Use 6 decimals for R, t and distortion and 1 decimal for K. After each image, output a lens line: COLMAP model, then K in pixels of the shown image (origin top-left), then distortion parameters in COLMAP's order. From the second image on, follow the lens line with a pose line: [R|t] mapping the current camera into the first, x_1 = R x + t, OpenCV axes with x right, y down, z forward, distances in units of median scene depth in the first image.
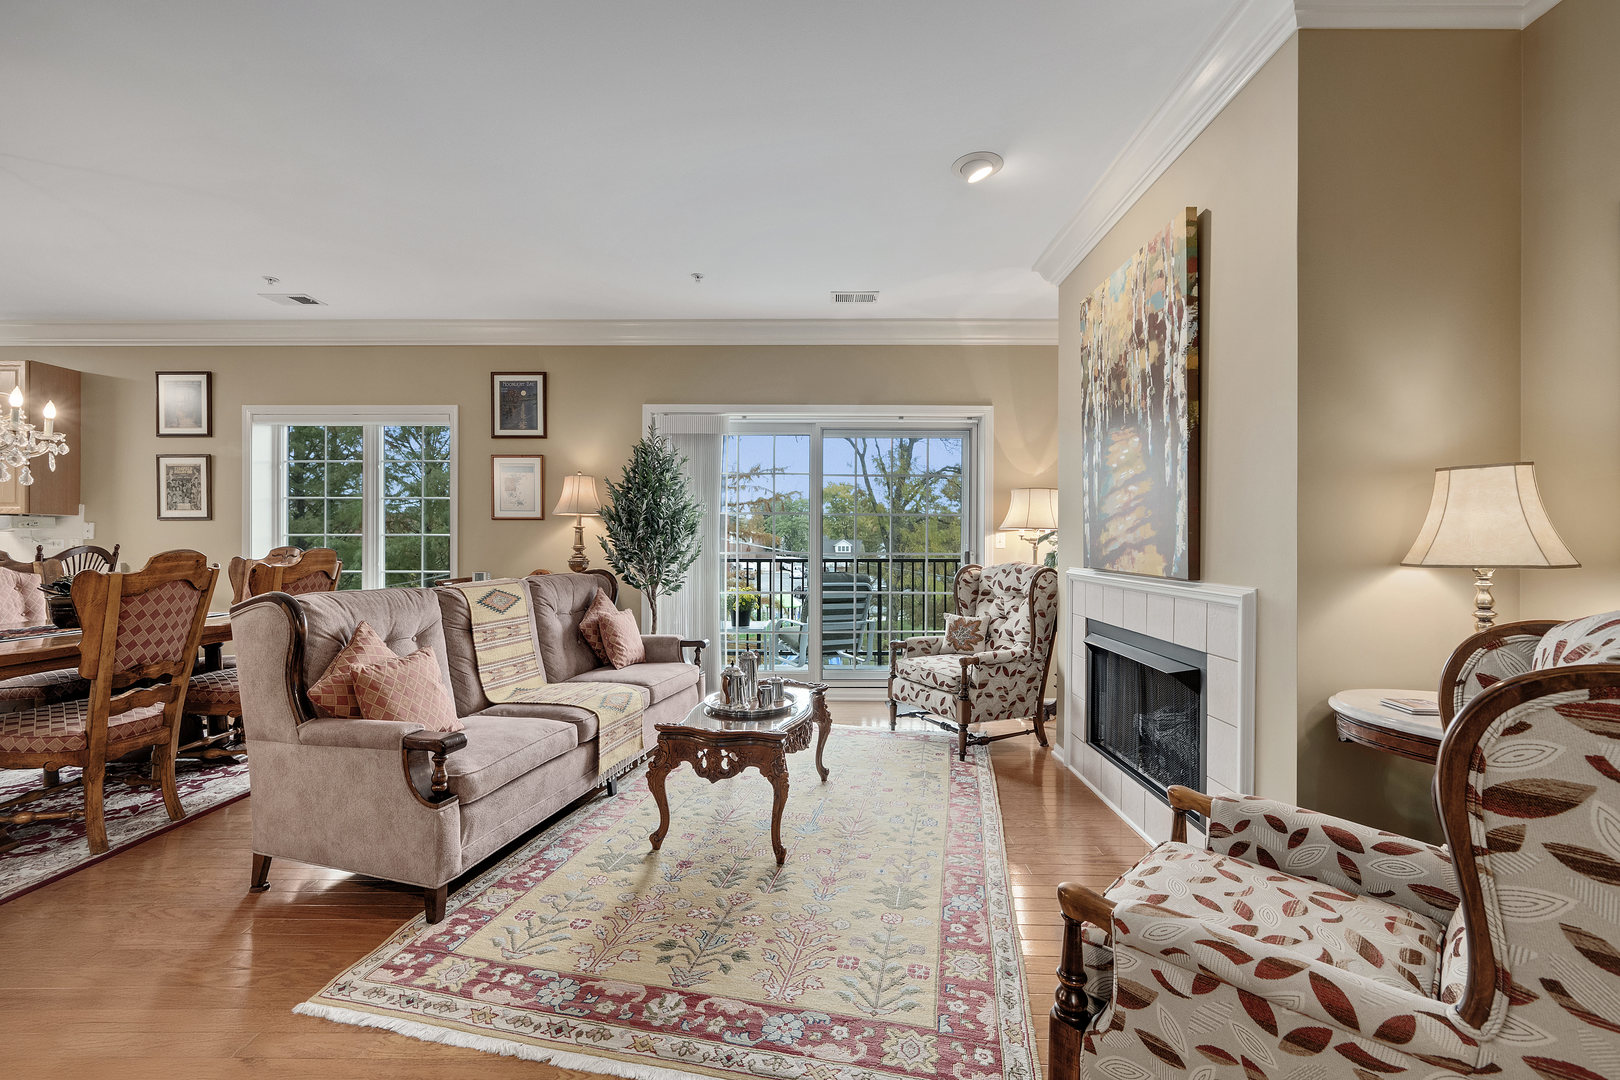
lens RADIAL K [[714.4, 0, 820.5], [0, 714.4, 538.4], [0, 0, 1]] dist [0.001100, -0.000107]
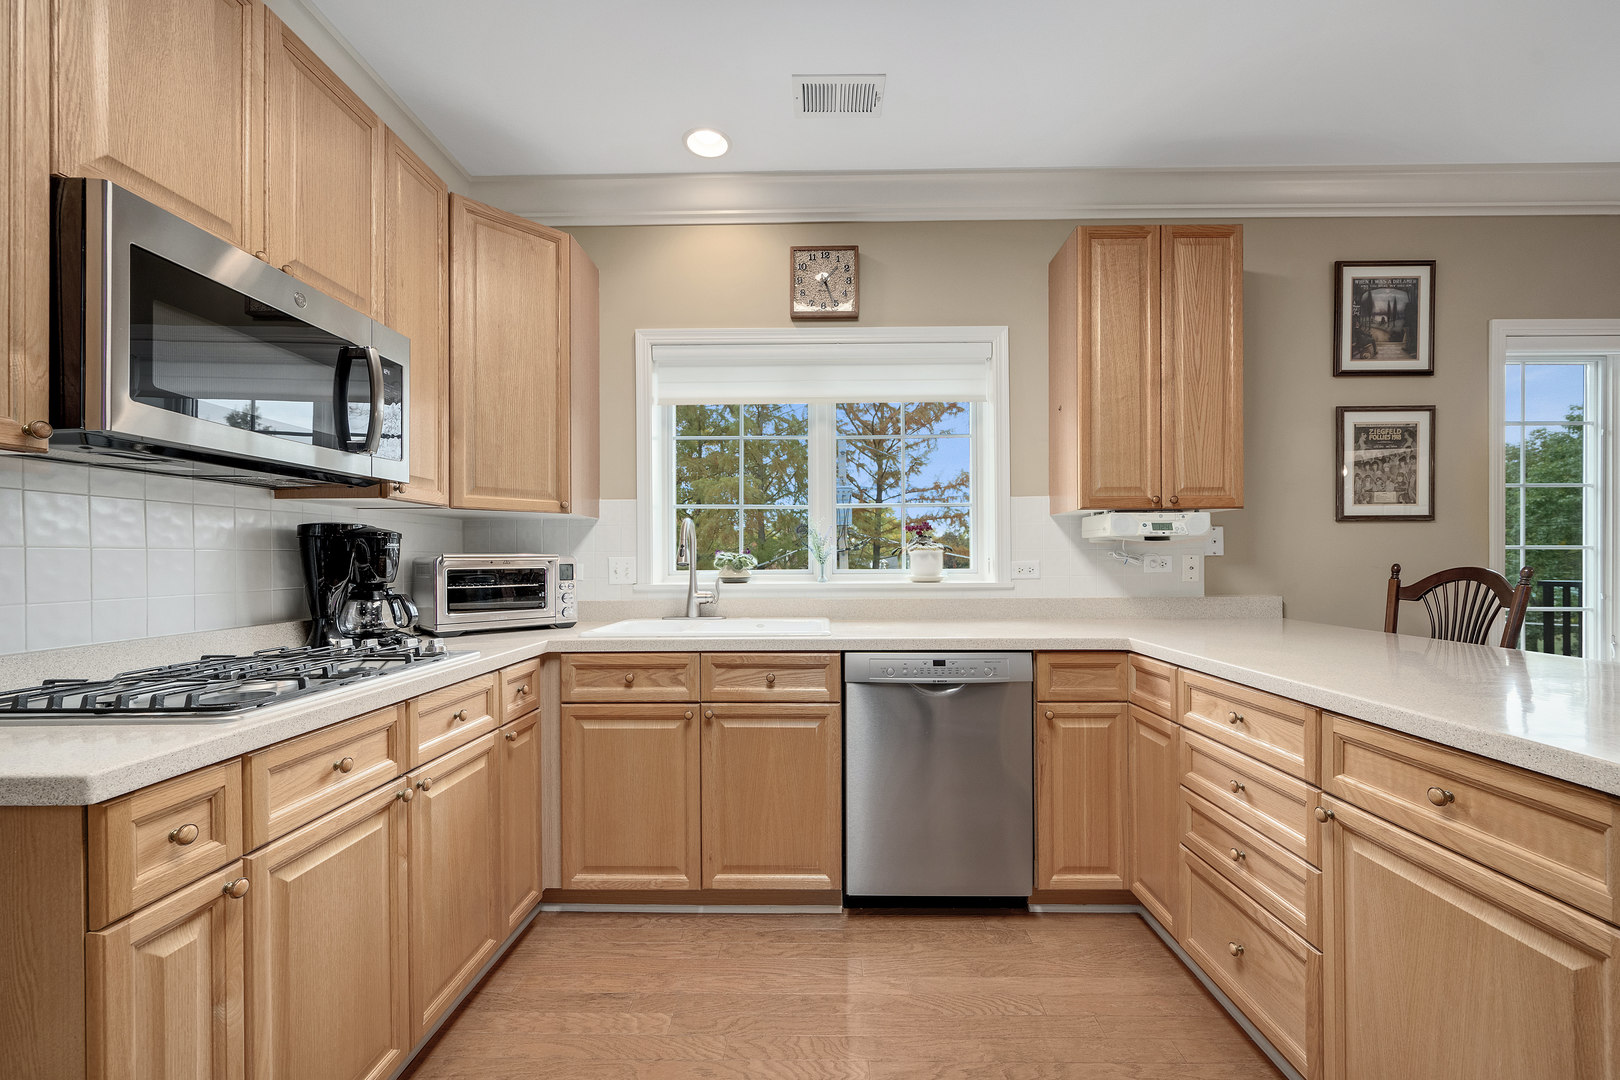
lens RADIAL K [[699.0, 0, 797.9], [0, 699.0, 558.2], [0, 0, 1]] dist [-0.000864, -0.000134]
pose [[0.999864, -0.004654, -0.015834, -1.970651], [0.004729, 0.999978, 0.004727, -0.000748], [0.015811, -0.004801, 0.999863, 0.617943]]
